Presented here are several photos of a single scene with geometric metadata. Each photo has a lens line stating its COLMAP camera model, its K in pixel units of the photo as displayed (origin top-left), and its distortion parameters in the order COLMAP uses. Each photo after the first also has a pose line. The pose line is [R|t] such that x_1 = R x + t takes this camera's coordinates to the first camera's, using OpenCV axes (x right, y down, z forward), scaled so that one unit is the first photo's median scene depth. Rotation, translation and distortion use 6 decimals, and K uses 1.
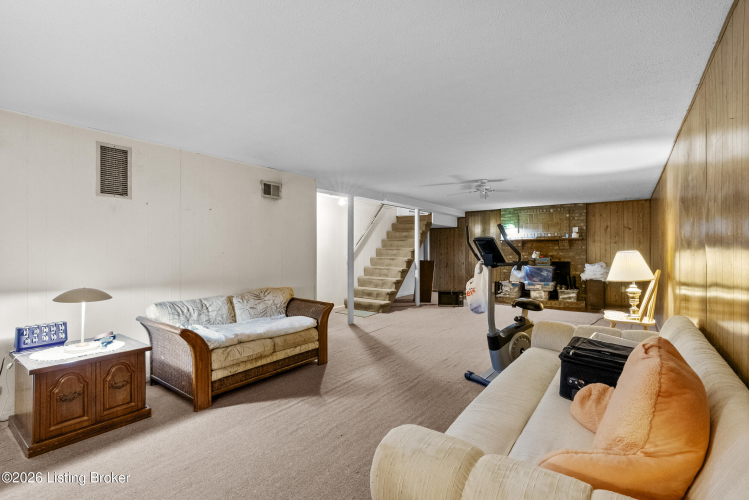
lens RADIAL K [[346.0, 0, 375.4], [0, 346.0, 248.6], [0, 0, 1]] dist [-0.009155, 0.003301]
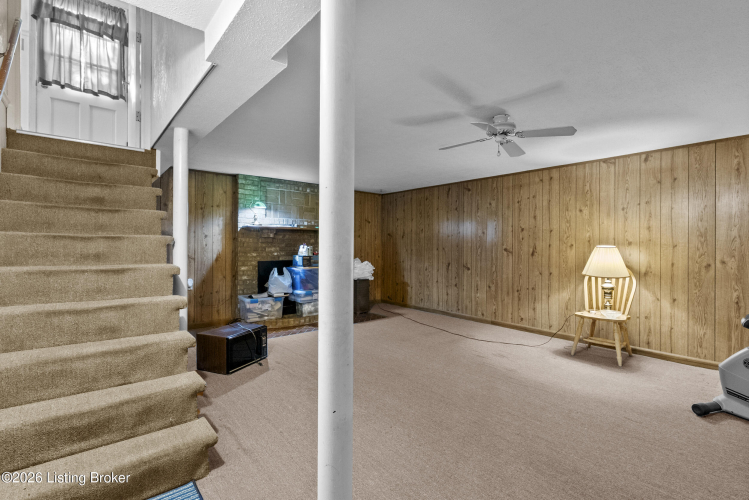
lens RADIAL K [[346.0, 0, 373.1], [0, 346.0, 248.3], [0, 0, 1]] dist [-0.009155, 0.003301]
pose [[0.246968, -0.004802, 0.969012, -0.166374], [-0.005917, 0.999962, 0.006463, 0.007568], [-0.969006, -0.007330, 0.246930, 0.673535]]
